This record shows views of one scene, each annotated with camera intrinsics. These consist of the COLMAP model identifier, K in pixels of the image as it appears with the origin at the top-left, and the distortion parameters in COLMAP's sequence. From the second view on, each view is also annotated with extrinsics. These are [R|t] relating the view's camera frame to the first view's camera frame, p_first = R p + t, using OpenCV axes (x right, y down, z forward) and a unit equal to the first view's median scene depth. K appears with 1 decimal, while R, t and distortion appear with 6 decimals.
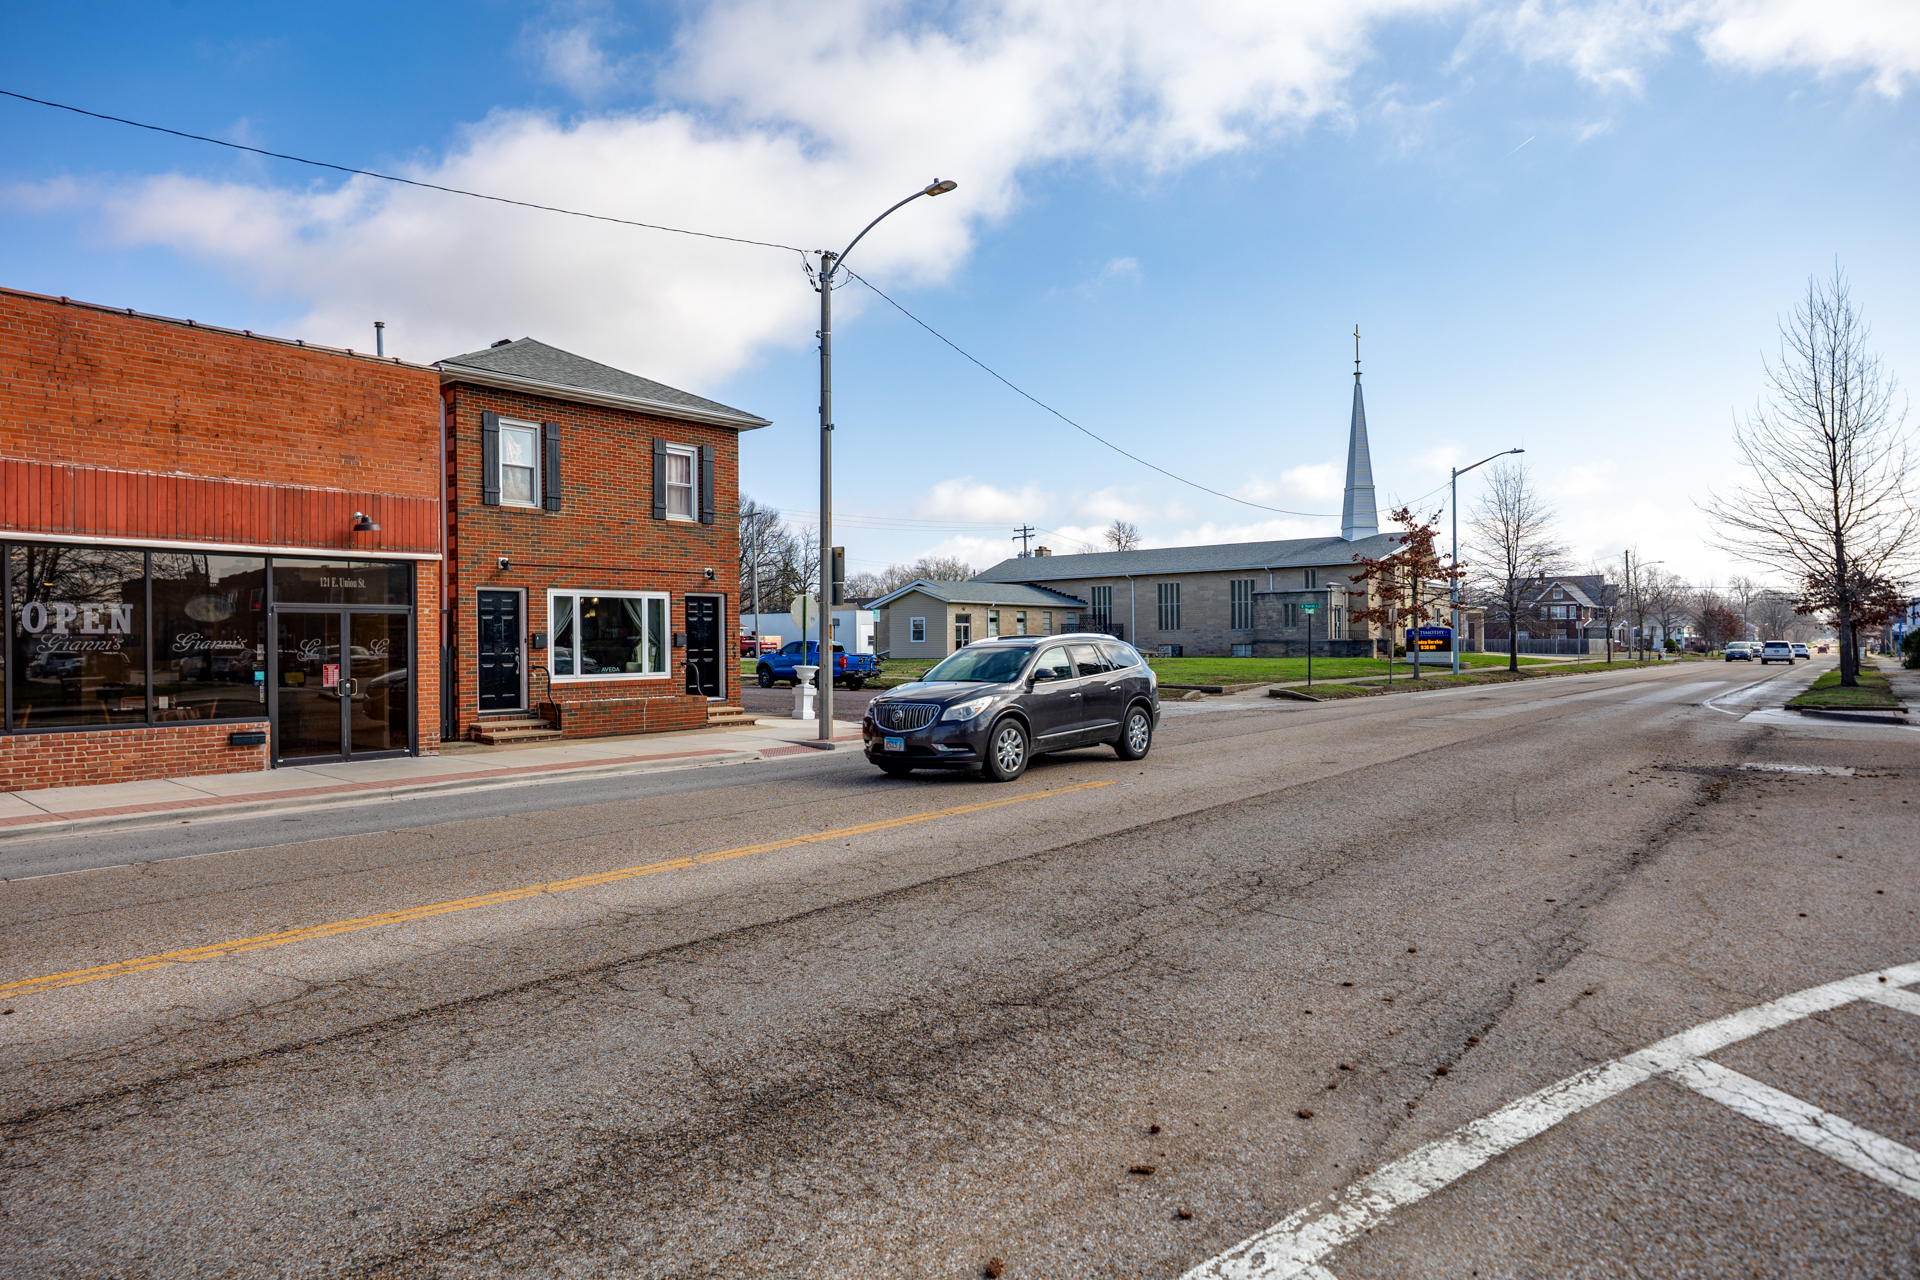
lens RADIAL K [[912.6, 0, 954.3], [0, 912.6, 647.8], [0, 0, 1]] dist [-0.000065, 0.000004]
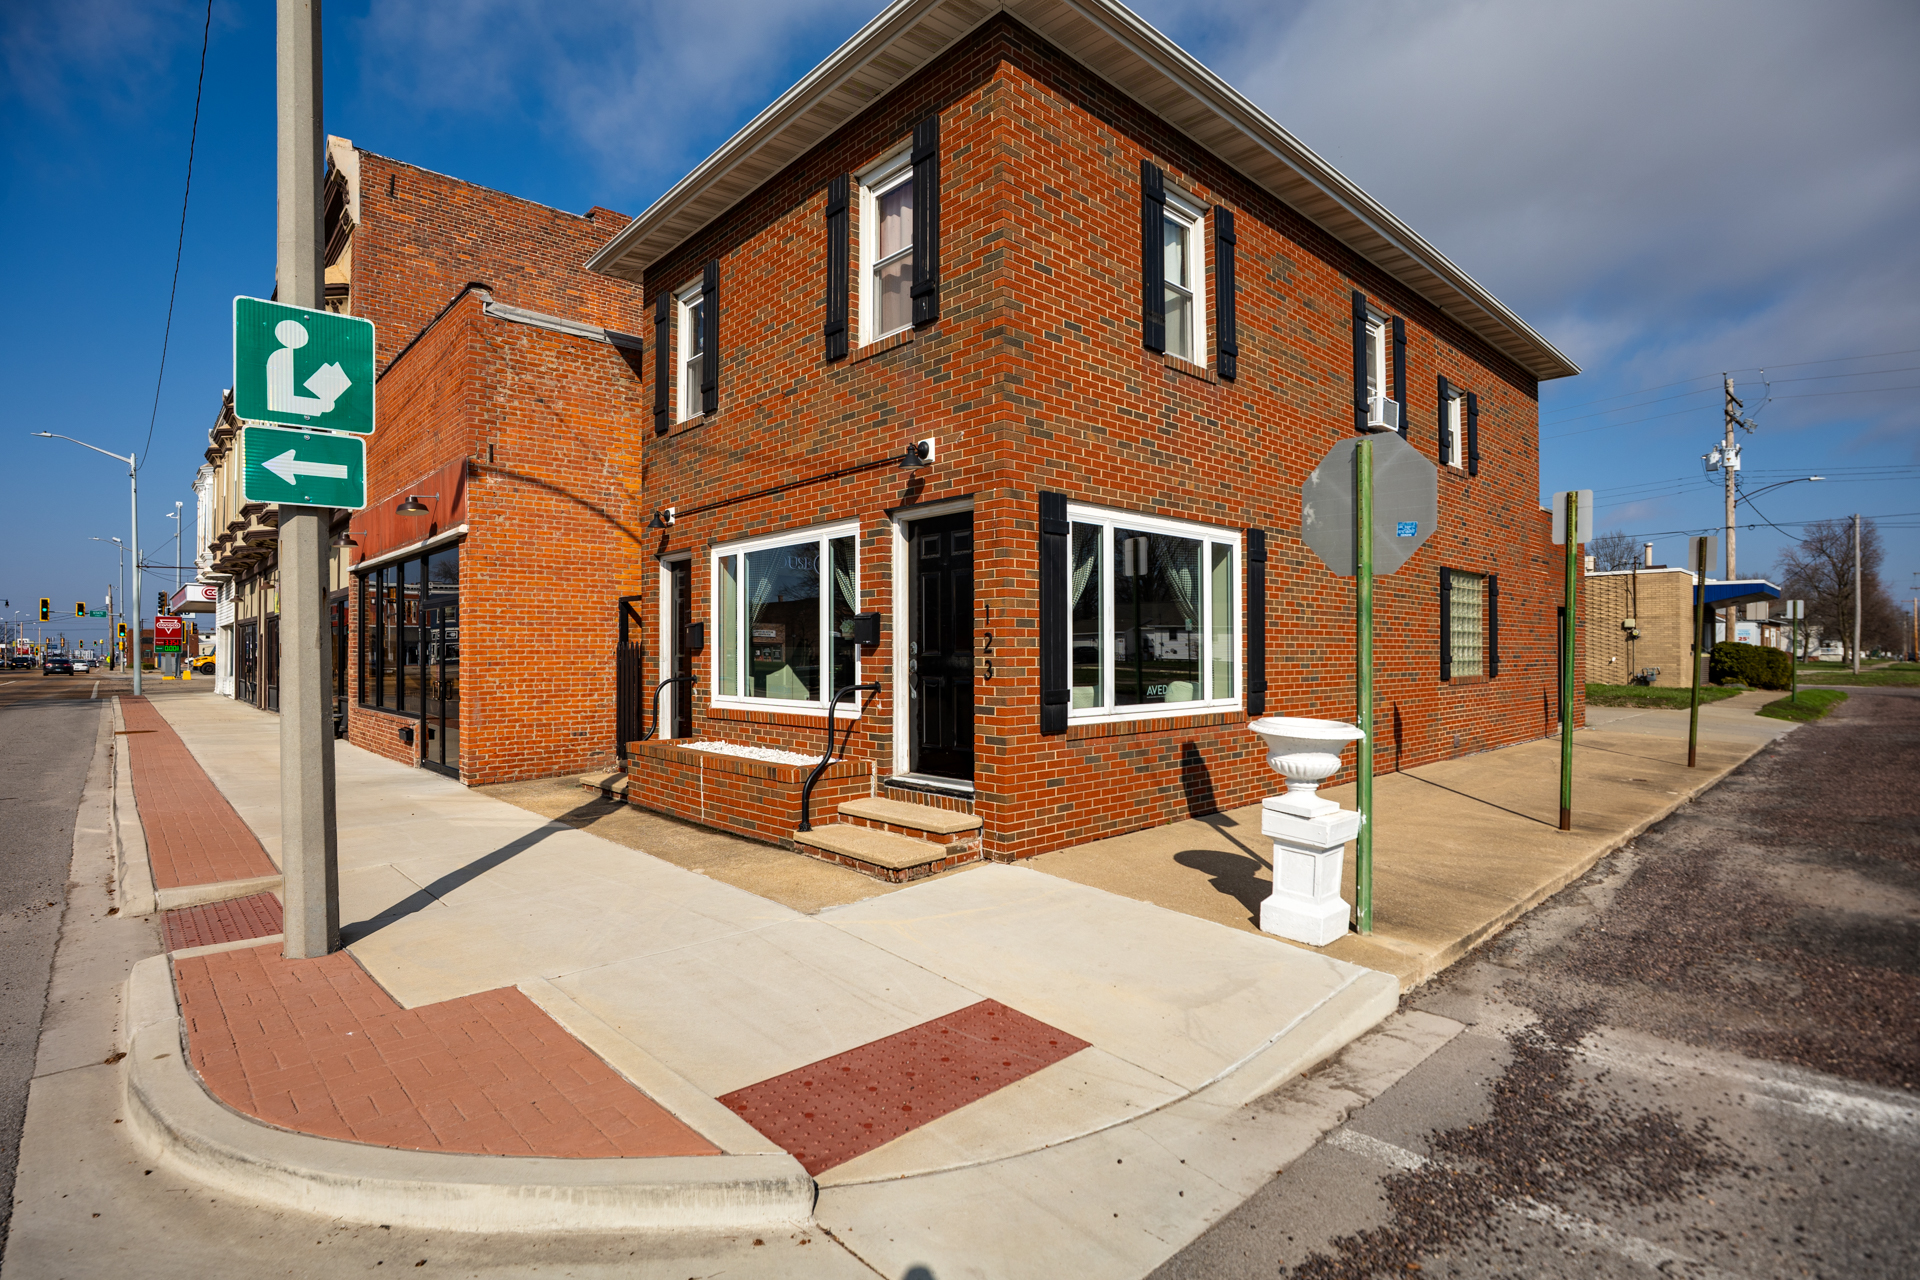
lens RADIAL K [[912.6, 0, 954.3], [0, 912.6, 647.8], [0, 0, 1]] dist [-0.000065, 0.000004]
pose [[-0.081610, 0.002055, -0.996662, 0.117762], [-0.000596, 0.999998, 0.002110, -0.001108], [0.996664, 0.000766, -0.081609, 1.099596]]
